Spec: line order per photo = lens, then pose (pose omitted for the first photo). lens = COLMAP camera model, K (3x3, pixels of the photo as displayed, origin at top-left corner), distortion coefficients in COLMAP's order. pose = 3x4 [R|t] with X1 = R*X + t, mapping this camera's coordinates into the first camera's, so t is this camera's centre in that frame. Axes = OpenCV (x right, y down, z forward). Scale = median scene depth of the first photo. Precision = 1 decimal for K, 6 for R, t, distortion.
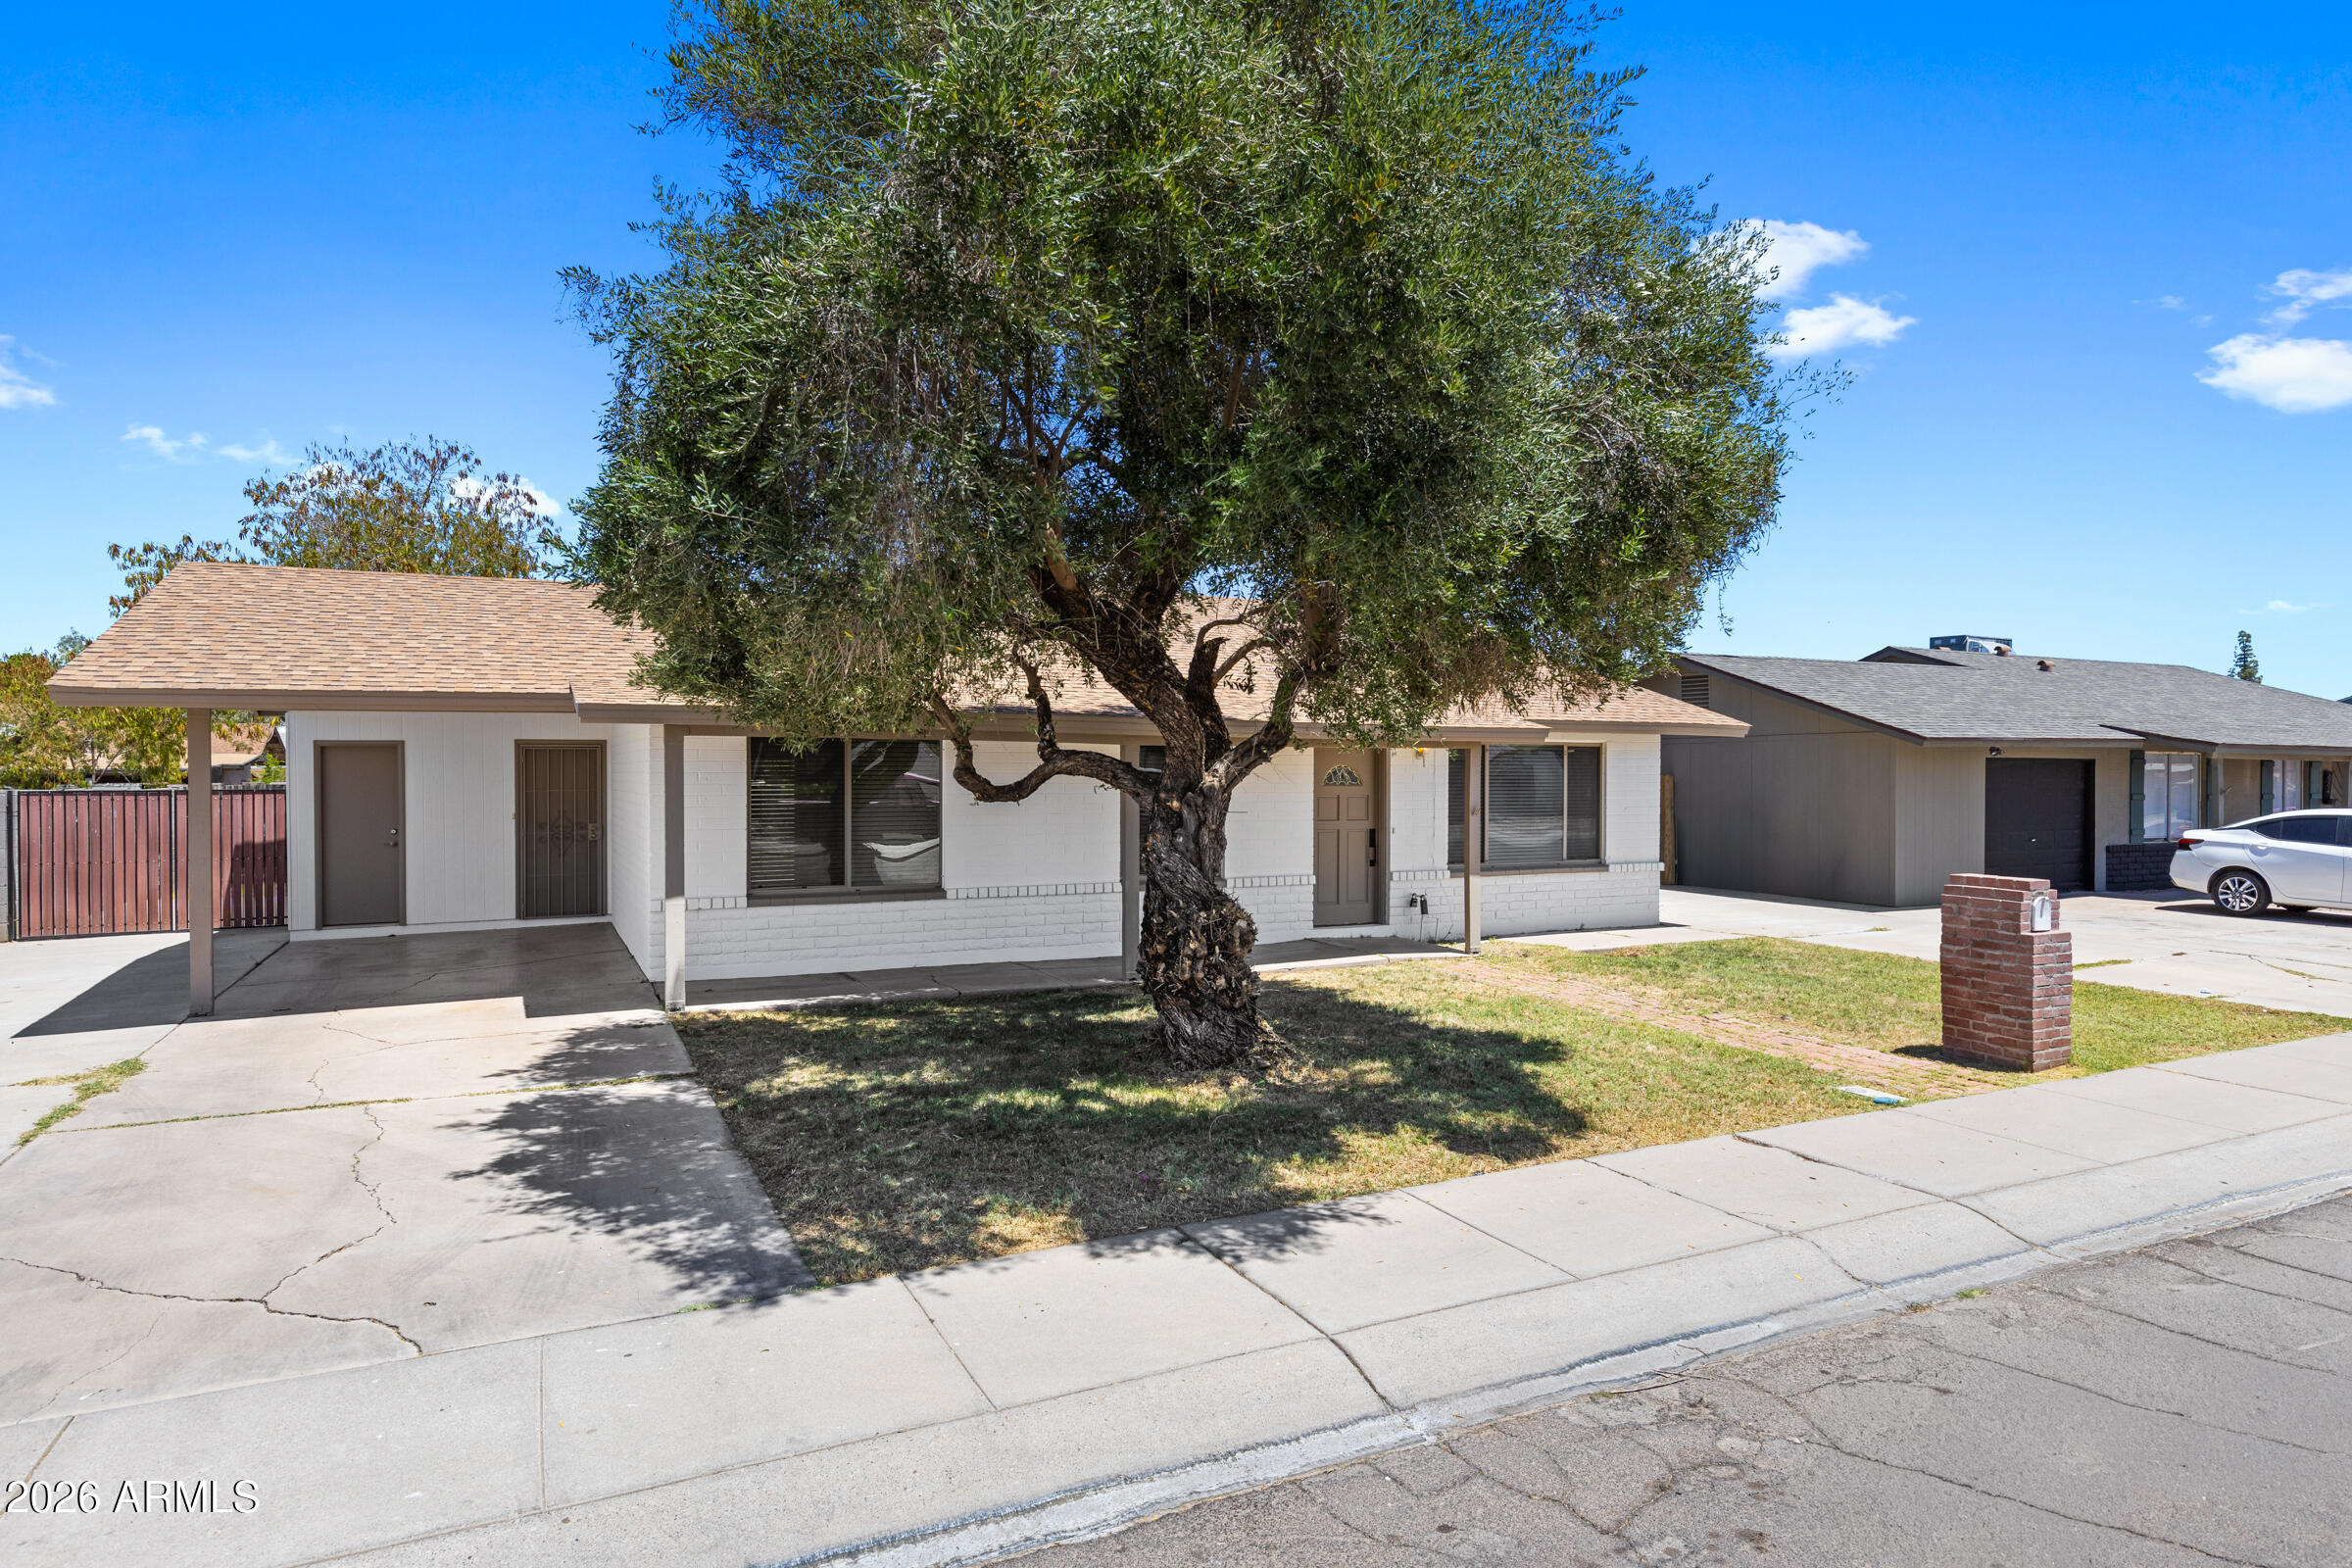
lens RADIAL K [[1296.2, 0, 1181.9], [0, 1296.2, 793.8], [0, 0, 1]] dist [-0.004067, -0.000502]
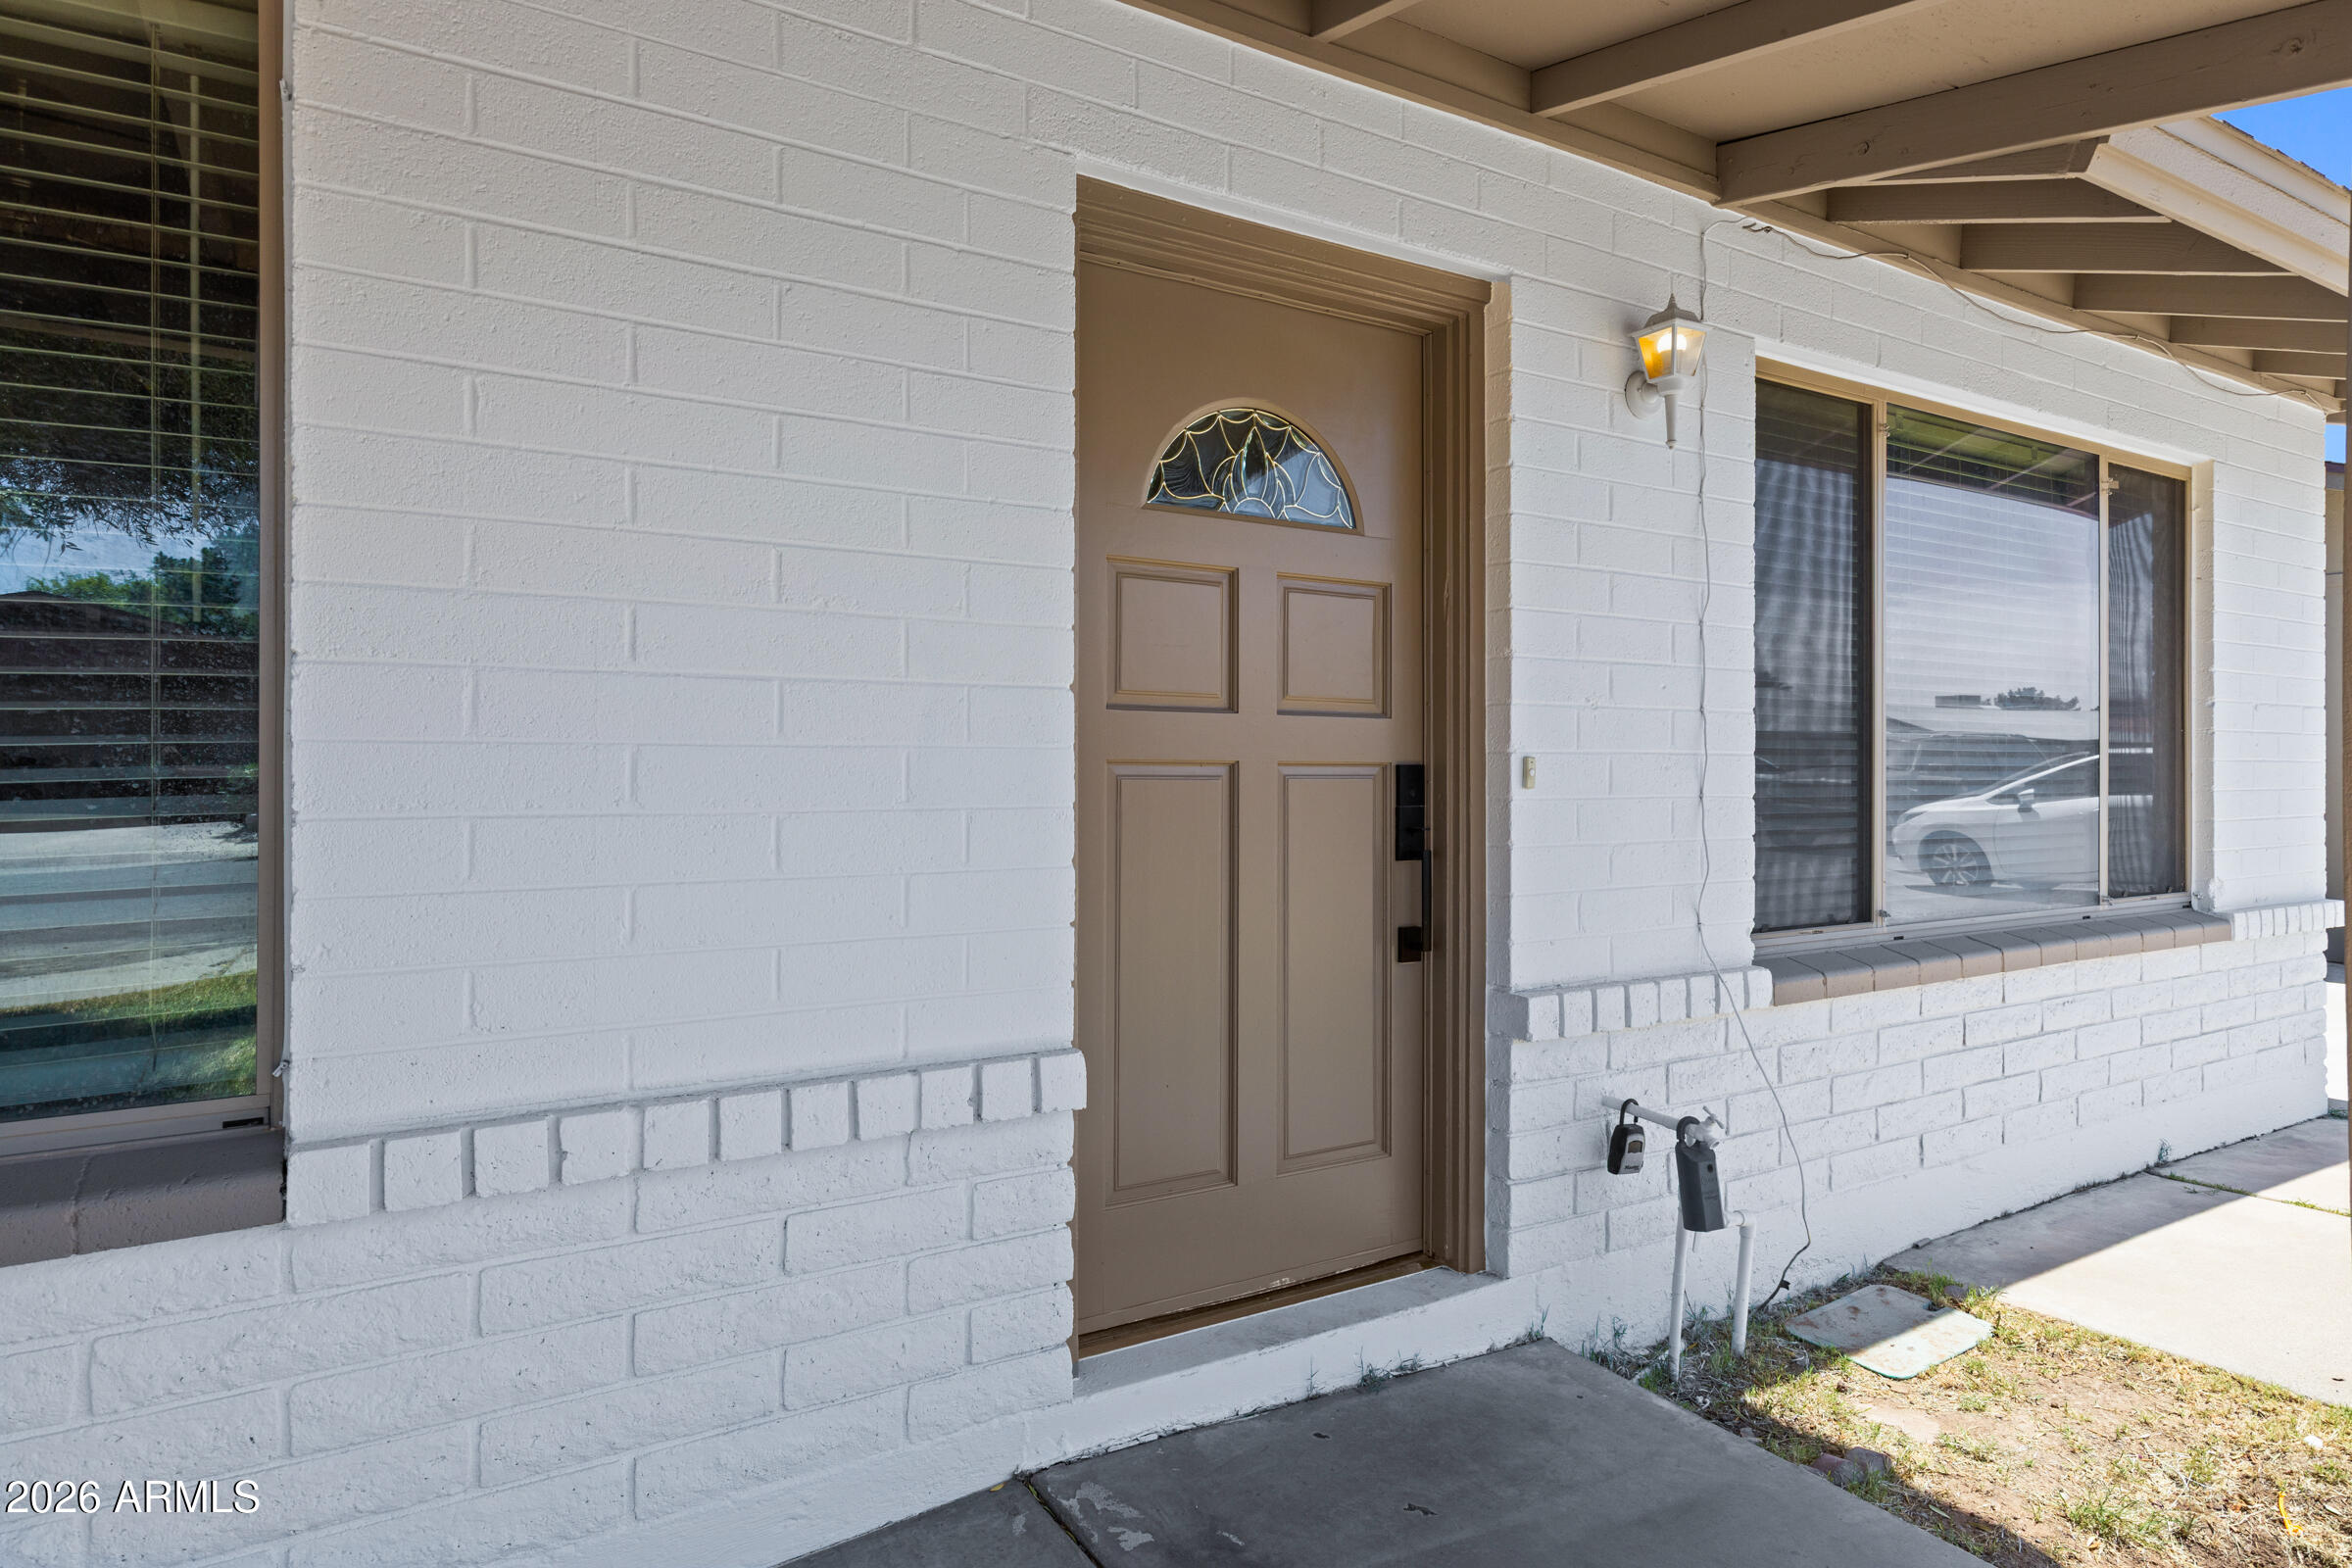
lens RADIAL K [[1296.2, 0, 1166.9], [0, 1296.2, 790.0], [0, 0, 1]] dist [-0.004067, -0.000502]
pose [[0.996970, -0.002683, 0.077743, 0.097082], [0.003062, 0.999984, -0.004761, 0.032059], [-0.077729, 0.004984, 0.996962, 0.817914]]
